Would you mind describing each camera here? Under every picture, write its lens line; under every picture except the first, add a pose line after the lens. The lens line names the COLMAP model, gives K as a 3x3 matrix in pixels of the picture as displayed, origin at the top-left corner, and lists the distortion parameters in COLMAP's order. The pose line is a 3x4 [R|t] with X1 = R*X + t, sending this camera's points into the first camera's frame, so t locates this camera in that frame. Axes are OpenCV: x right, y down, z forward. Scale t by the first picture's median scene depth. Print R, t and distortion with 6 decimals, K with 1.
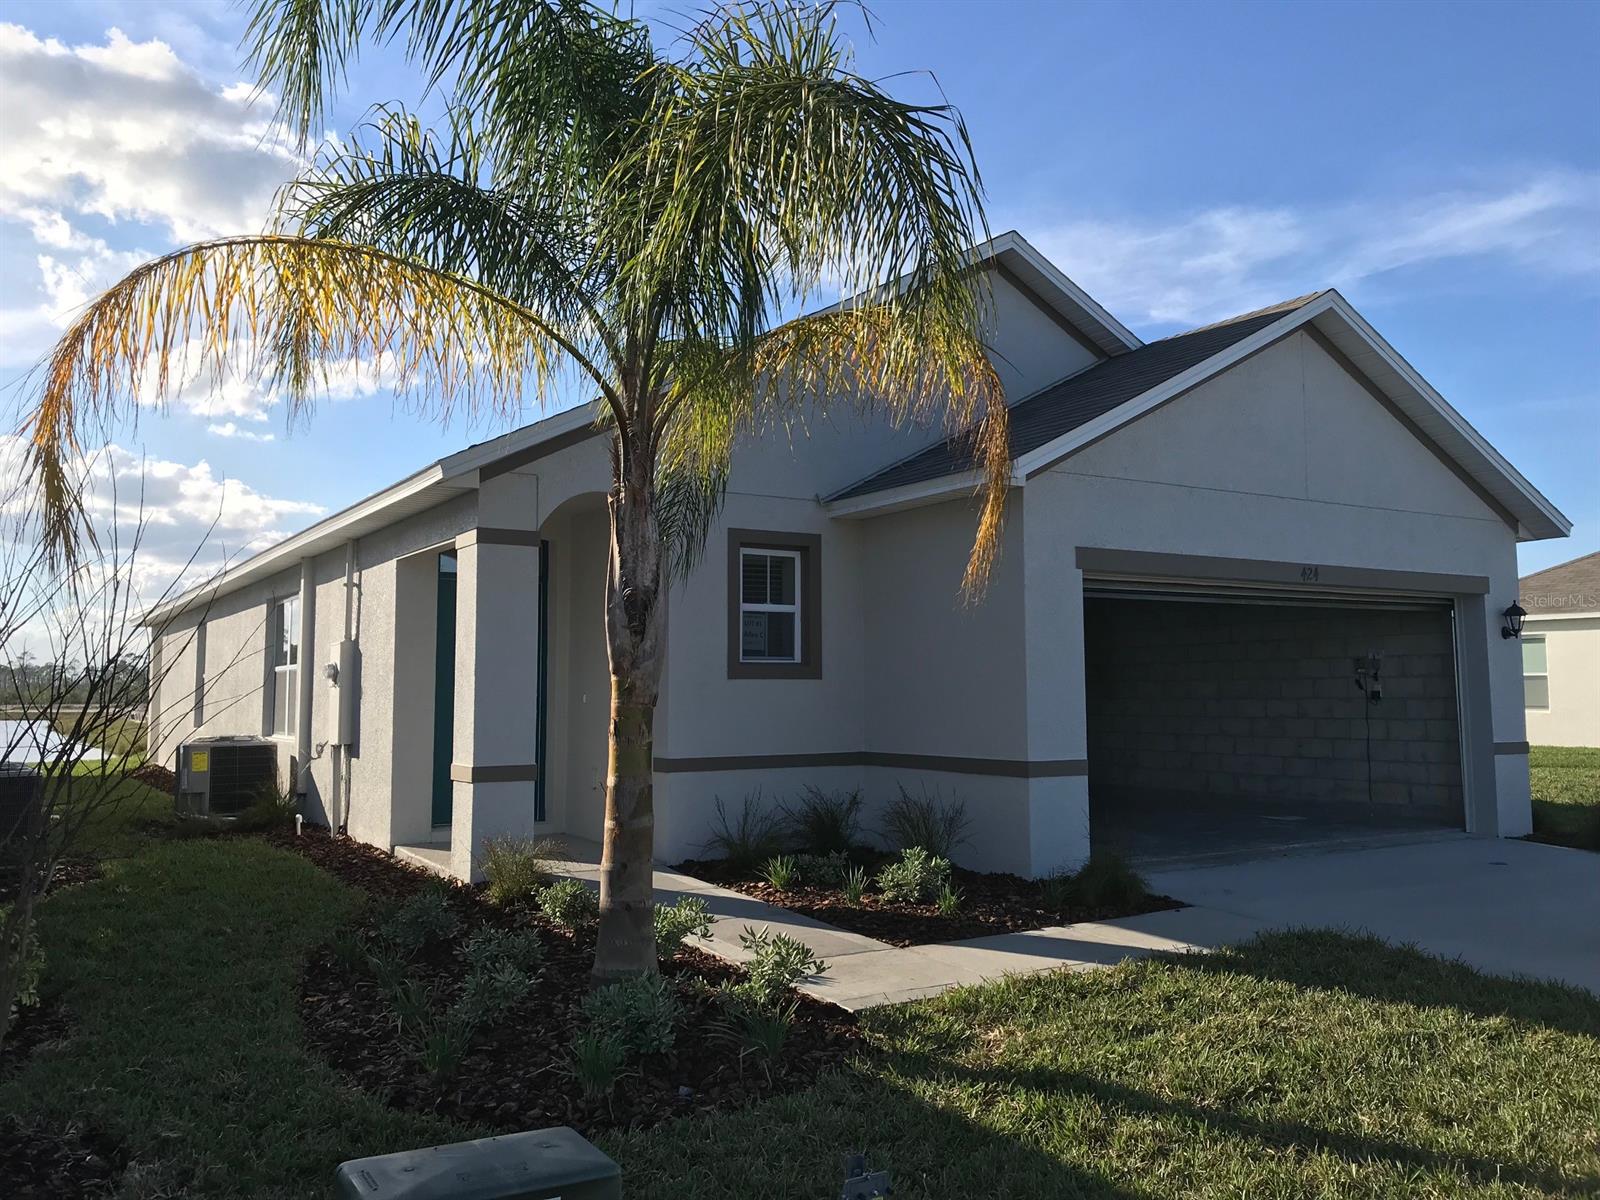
lens RADIAL K [[1343.8, 0, 798.7], [0, 1343.8, 599.3], [0, 0, 1]] dist [0.038938, 0.004442]
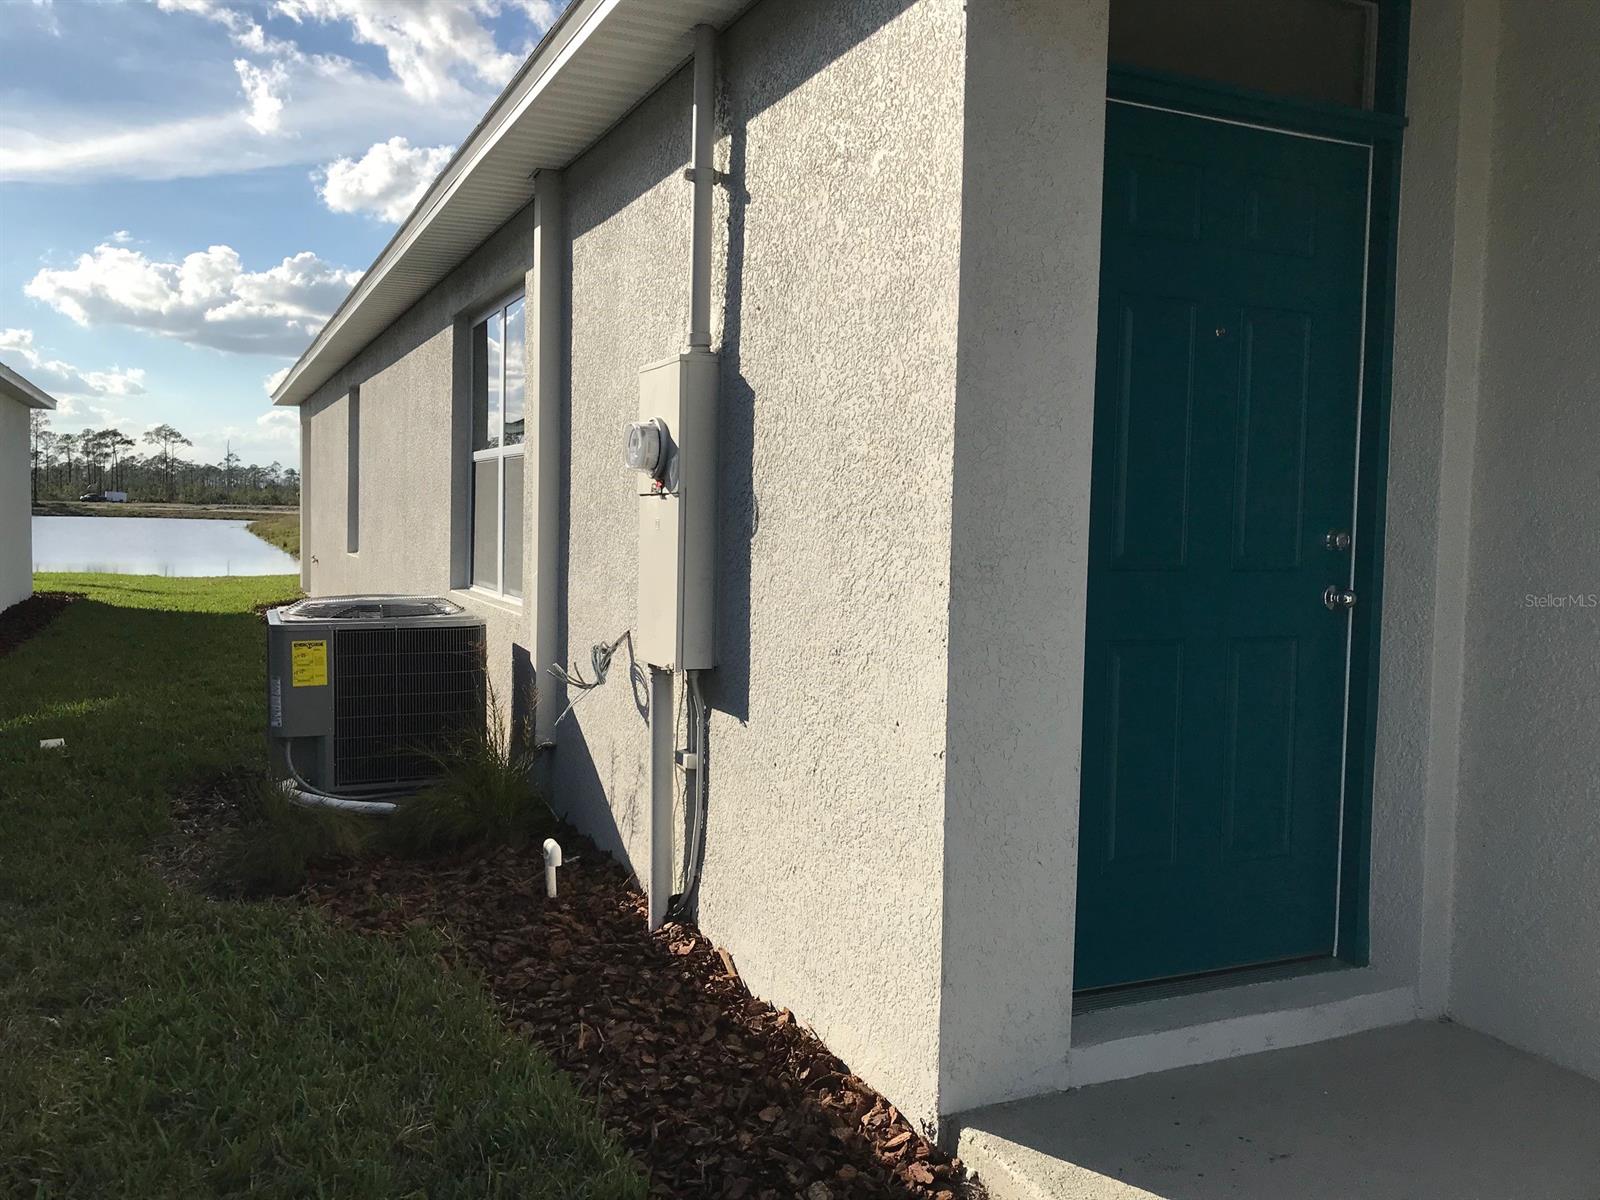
lens RADIAL K [[1343.8, 0, 799.5], [0, 1343.8, 589.5], [0, 0, 1]] dist [0.038938, 0.004442]
pose [[0.991965, 0.035224, -0.121512, -0.254390], [-0.019160, 0.991208, 0.130922, 0.041759], [0.125055, -0.127542, 0.983918, 0.641672]]
